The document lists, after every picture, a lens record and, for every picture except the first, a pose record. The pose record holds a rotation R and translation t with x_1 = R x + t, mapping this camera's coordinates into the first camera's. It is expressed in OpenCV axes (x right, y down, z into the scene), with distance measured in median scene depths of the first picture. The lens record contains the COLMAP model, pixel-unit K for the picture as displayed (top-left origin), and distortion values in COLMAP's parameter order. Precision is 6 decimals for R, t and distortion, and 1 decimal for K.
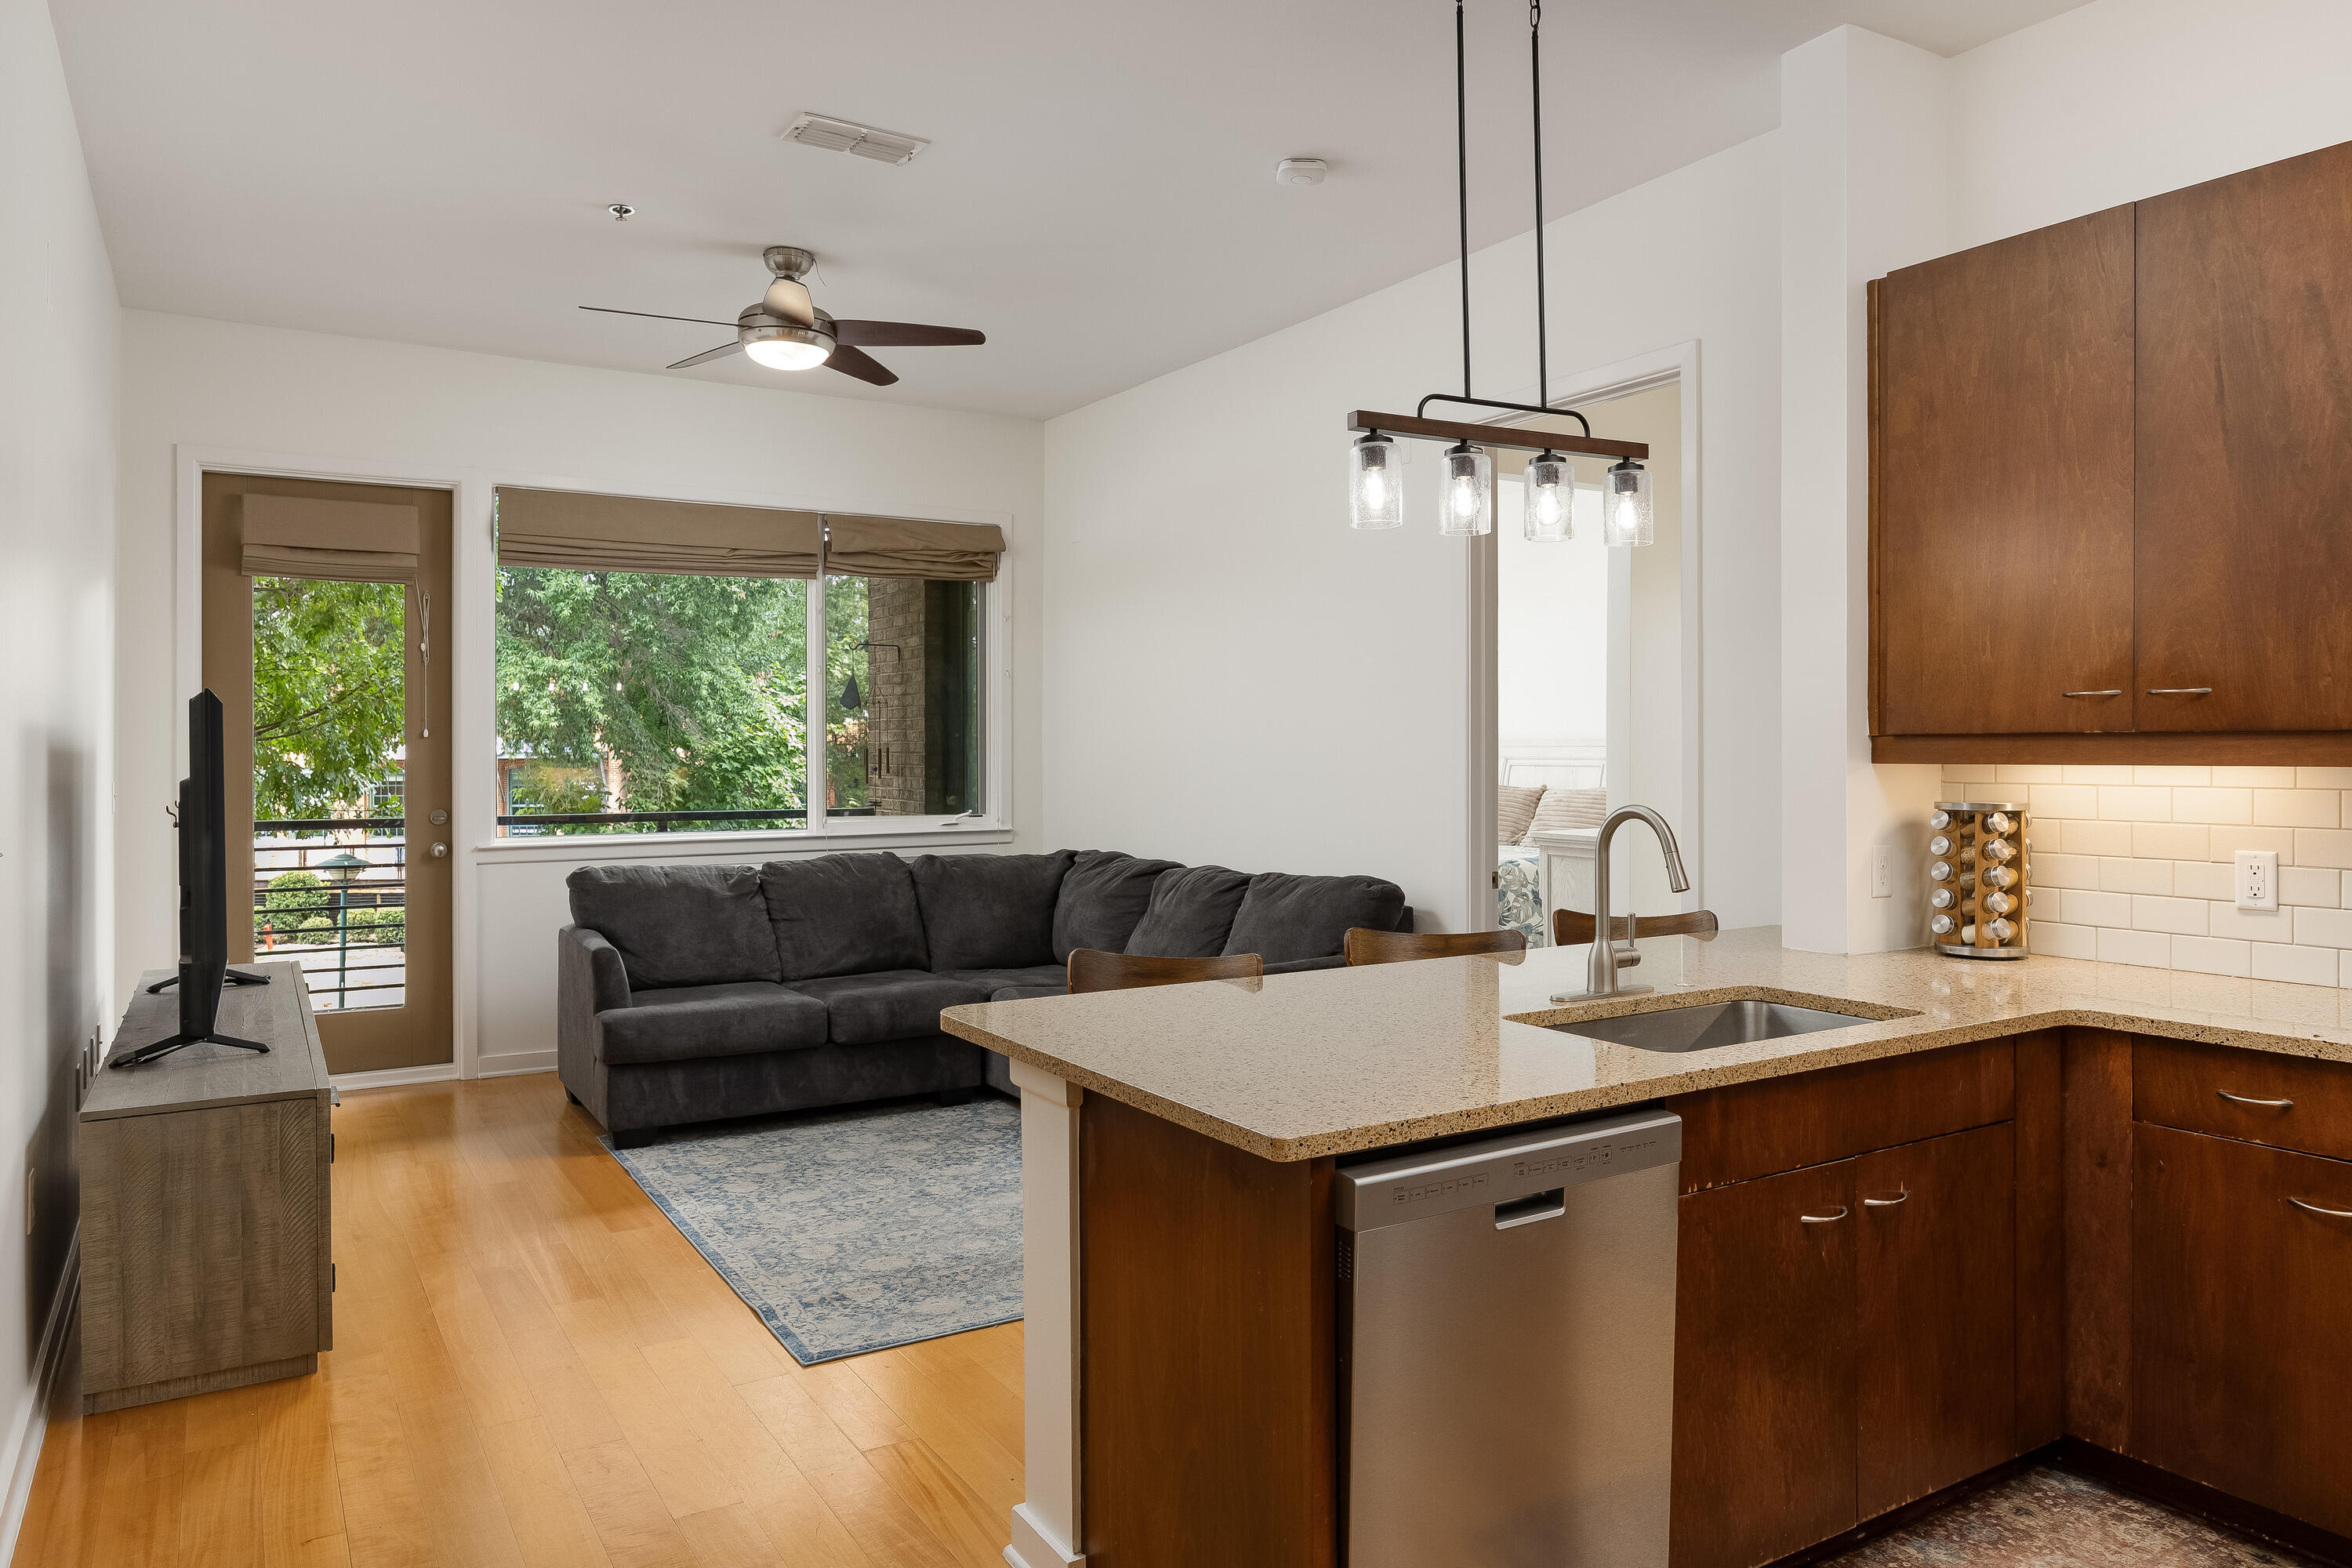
lens RADIAL K [[1503.9, 0, 1206.0], [0, 1503.9, 765.9], [0, 0, 1]] dist [-0.008097, 0.004253]
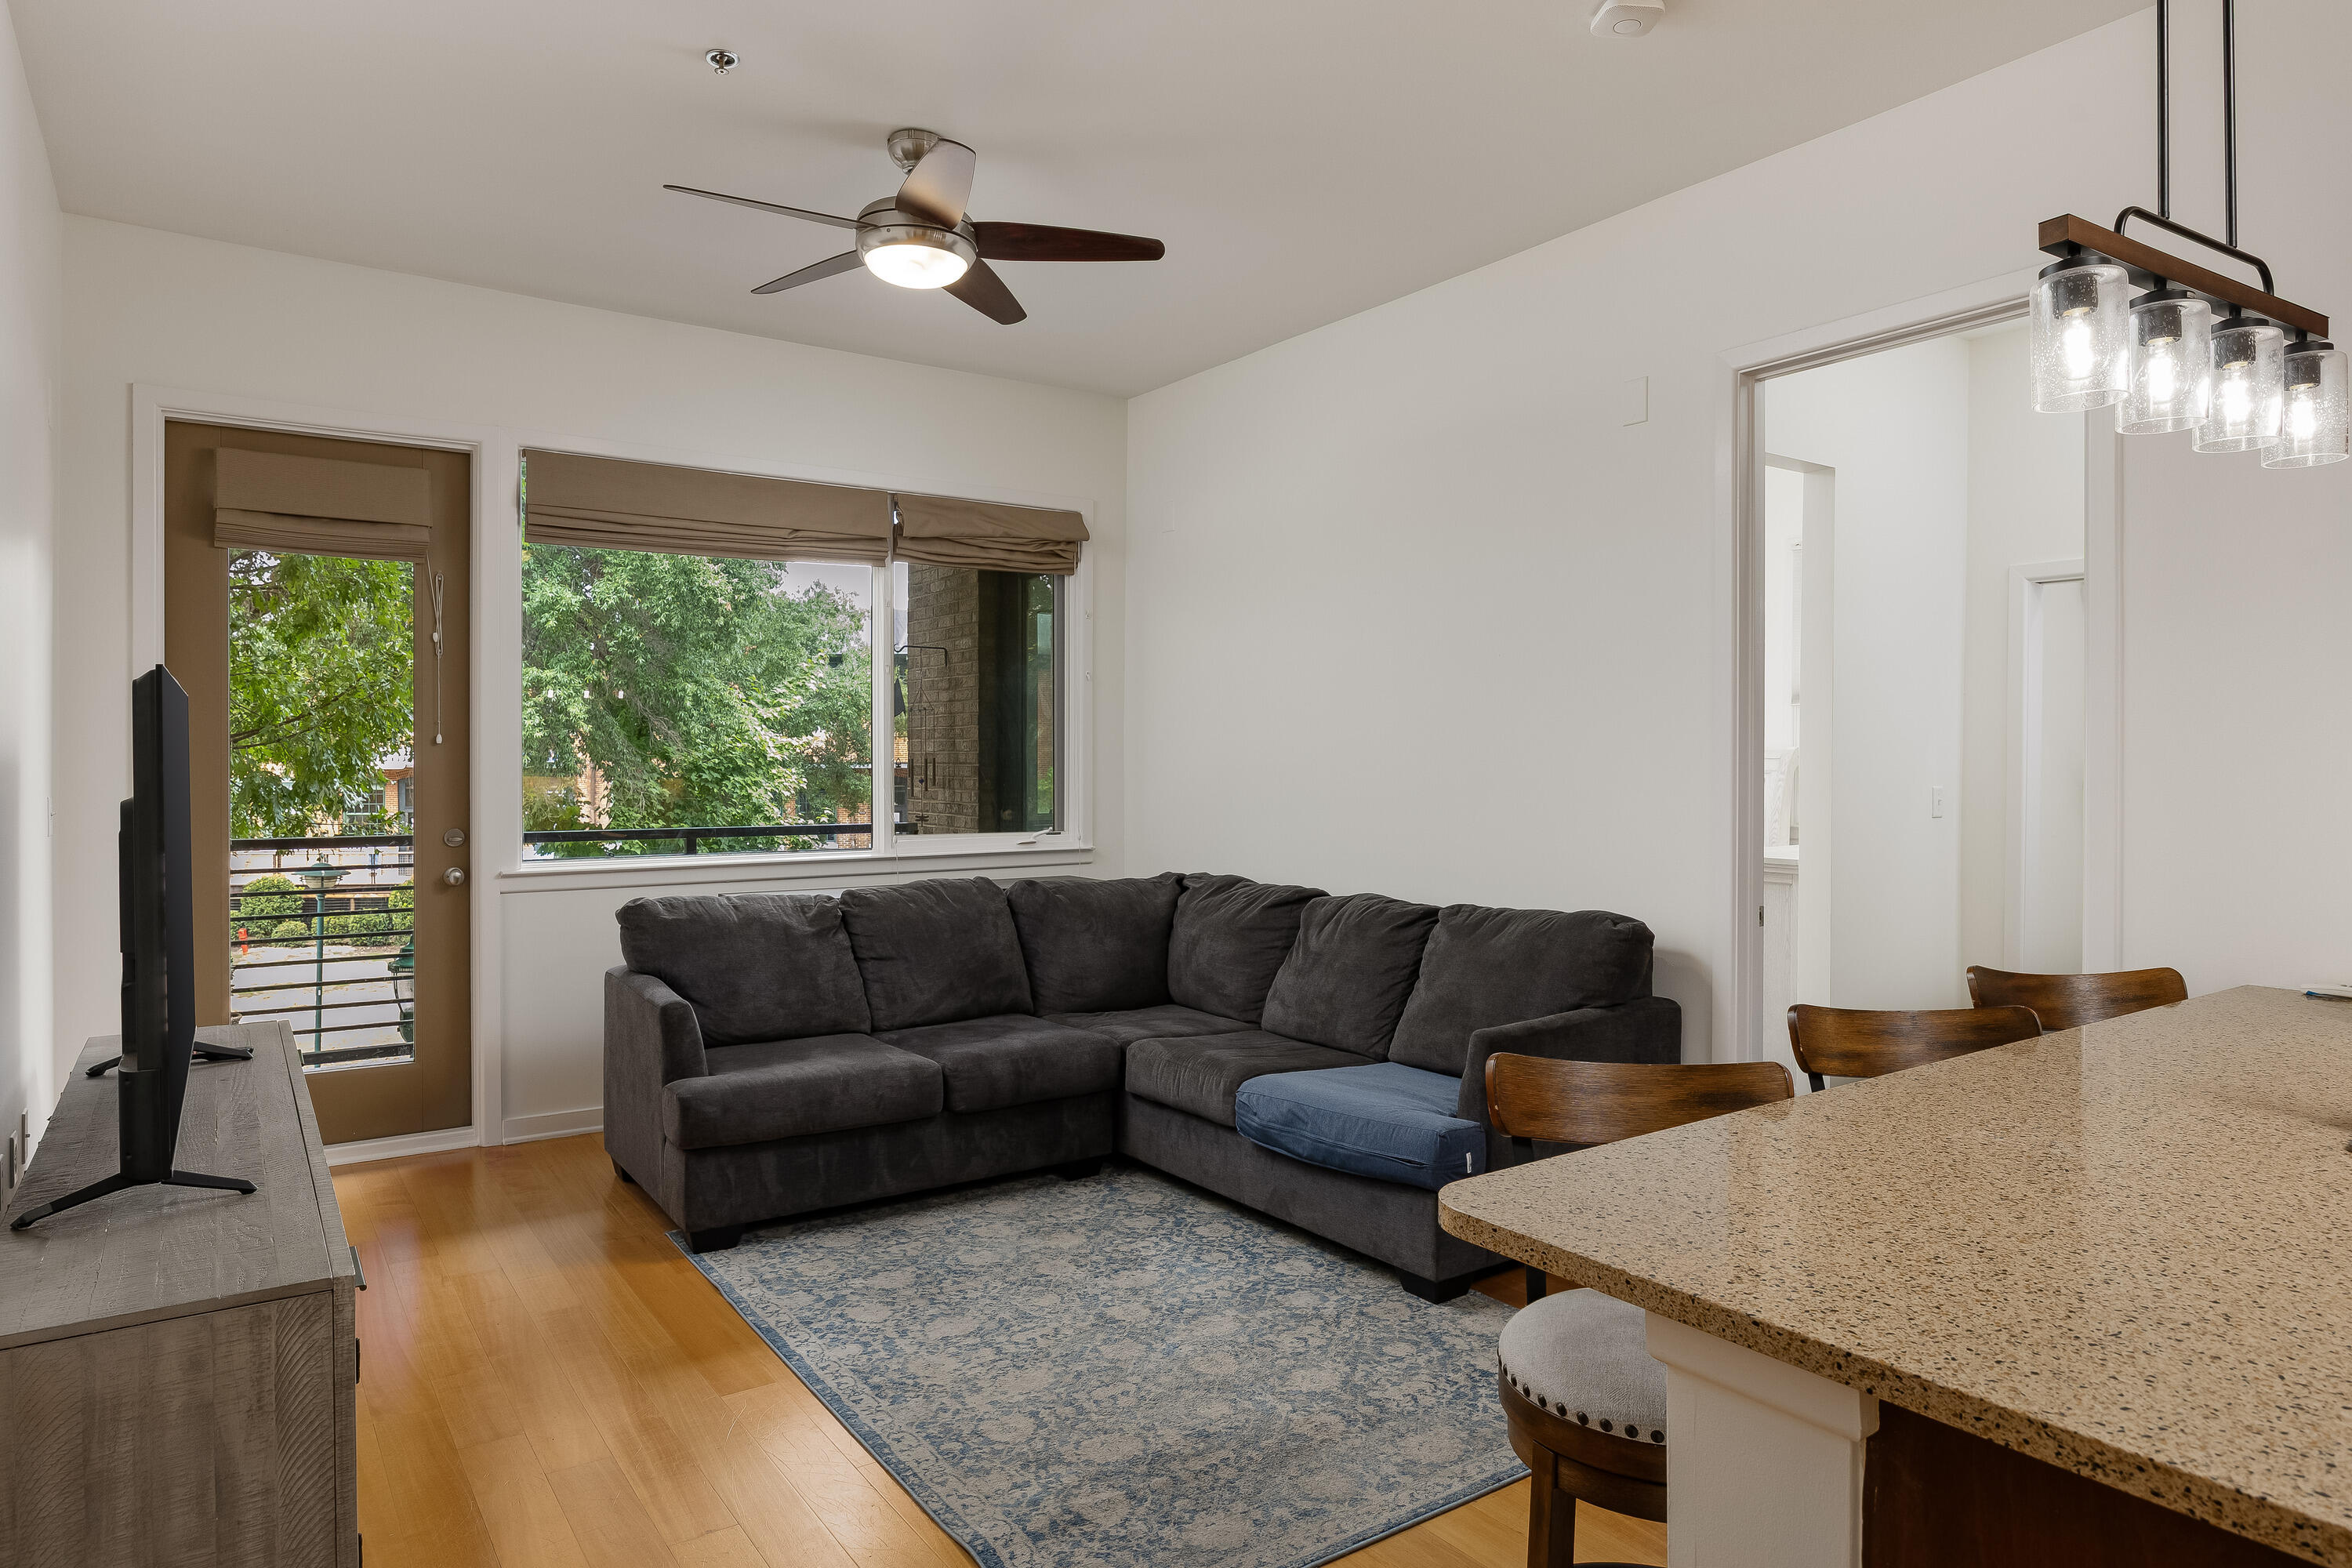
lens RADIAL K [[1379.2, 0, 1200.7], [0, 1379.2, 784.5], [0, 0, 1]] dist [-0.010938, 0.001369]
pose [[0.998706, 0.001677, 0.050826, -0.215425], [-0.001956, 0.999983, 0.005423, -0.001487], [-0.050816, -0.005515, 0.998693, 0.337372]]
